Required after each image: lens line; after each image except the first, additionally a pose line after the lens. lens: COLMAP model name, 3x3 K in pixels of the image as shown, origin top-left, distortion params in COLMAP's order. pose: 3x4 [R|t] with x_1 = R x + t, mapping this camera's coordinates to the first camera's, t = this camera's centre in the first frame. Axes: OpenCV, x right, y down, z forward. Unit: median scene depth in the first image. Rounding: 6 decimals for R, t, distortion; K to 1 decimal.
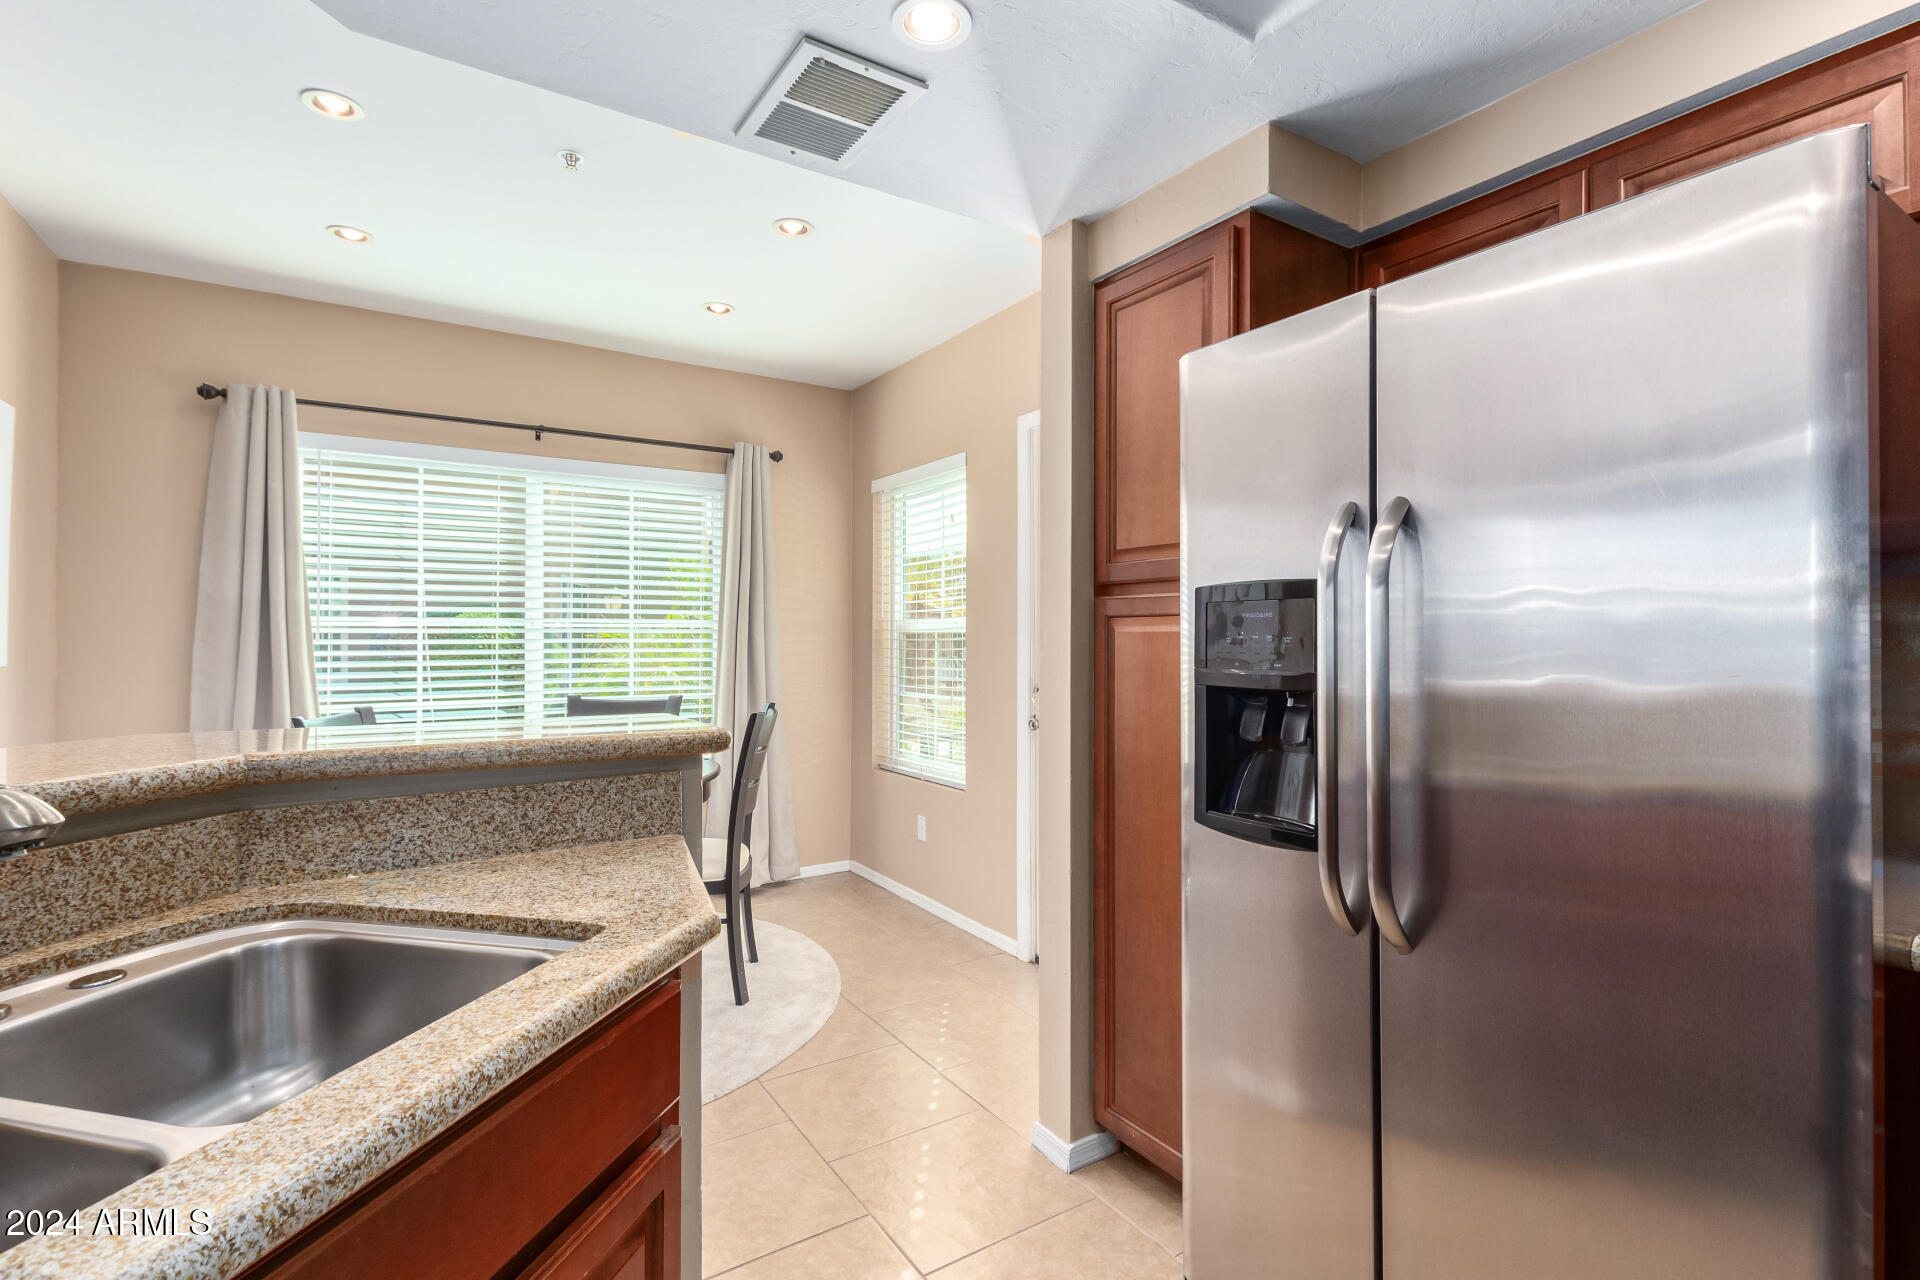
lens RADIAL K [[888.9, 0, 964.2], [0, 888.9, 625.2], [0, 0, 1]] dist [0.001267, 0.000244]
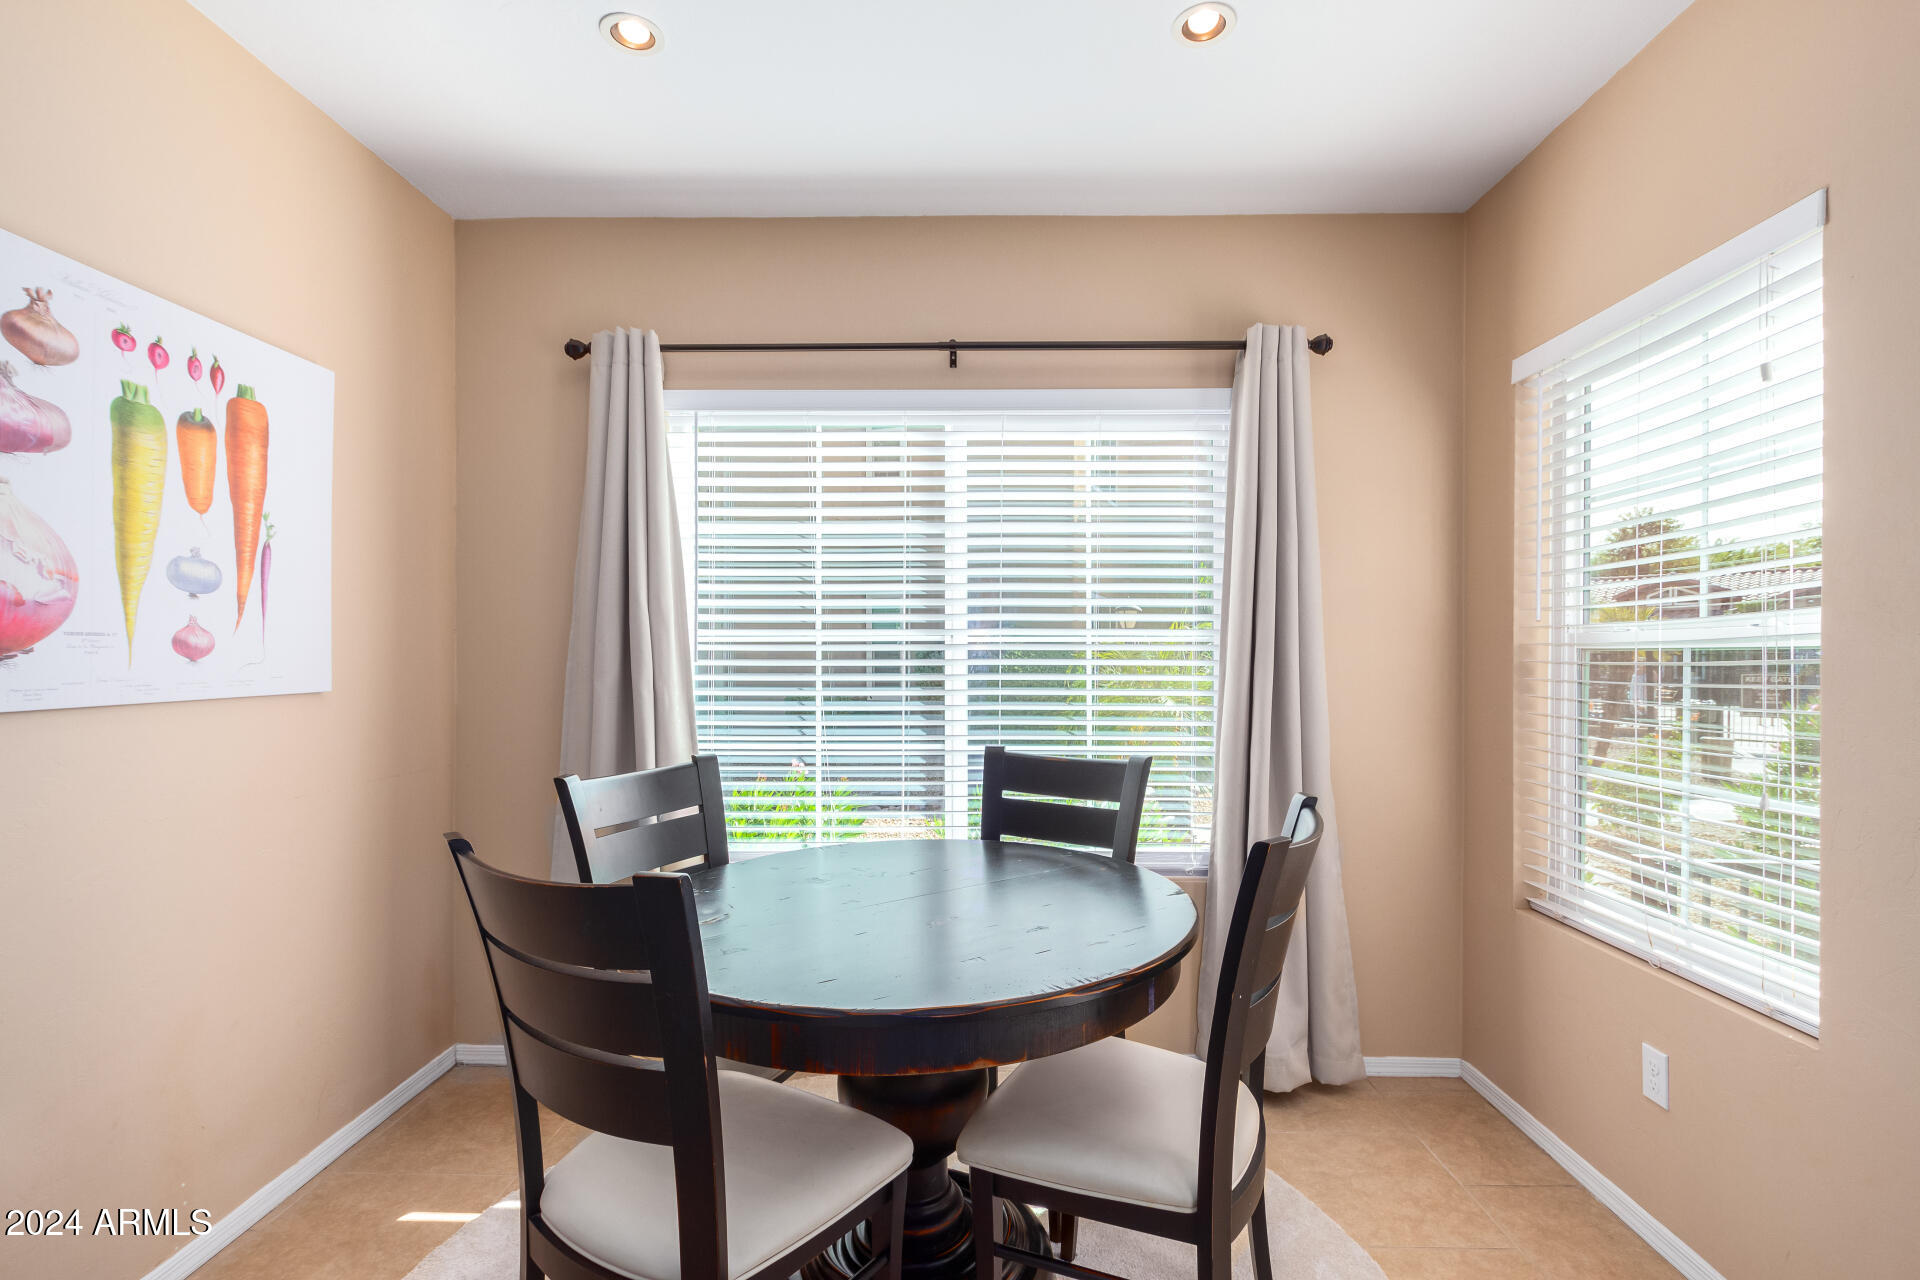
lens RADIAL K [[905.0, 0, 960.6], [0, 905.0, 657.7], [0, 0, 1]] dist [0.002384, 0.000286]
pose [[0.832182, 0.002734, -0.554495, -0.085872], [0.005370, 0.999901, 0.012990, 0.005046], [0.554476, -0.013788, 0.832085, 0.408937]]
